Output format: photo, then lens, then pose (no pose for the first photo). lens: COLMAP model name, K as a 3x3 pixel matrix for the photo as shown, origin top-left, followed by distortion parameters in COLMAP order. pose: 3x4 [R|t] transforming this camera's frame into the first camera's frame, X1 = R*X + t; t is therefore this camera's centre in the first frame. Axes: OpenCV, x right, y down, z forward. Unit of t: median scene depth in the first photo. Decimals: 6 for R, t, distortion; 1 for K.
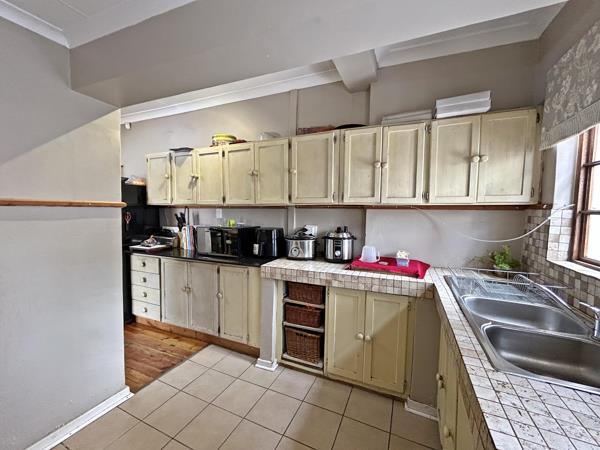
lens RADIAL K [[245.2, 0, 298.9], [0, 245.2, 224.6], [0, 0, 1]] dist [0.000838, 0.000653]
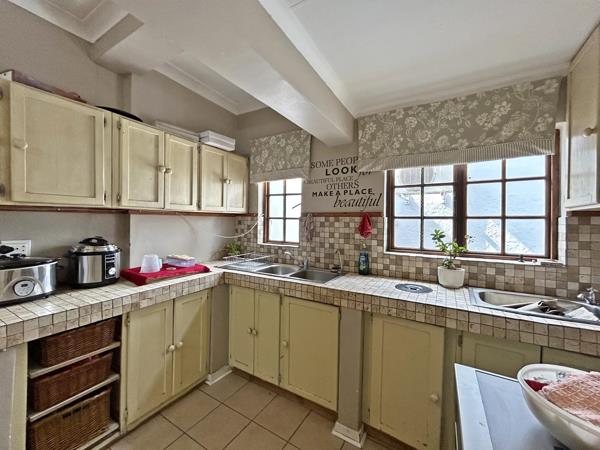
lens RADIAL K [[245.2, 0, 299.8], [0, 245.2, 225.3], [0, 0, 1]] dist [0.000838, 0.000653]
pose [[0.117657, -0.028040, 0.992658, -0.599671], [0.052903, 0.998359, 0.021930, -0.014544], [-0.991644, 0.049935, 0.118947, 0.360941]]
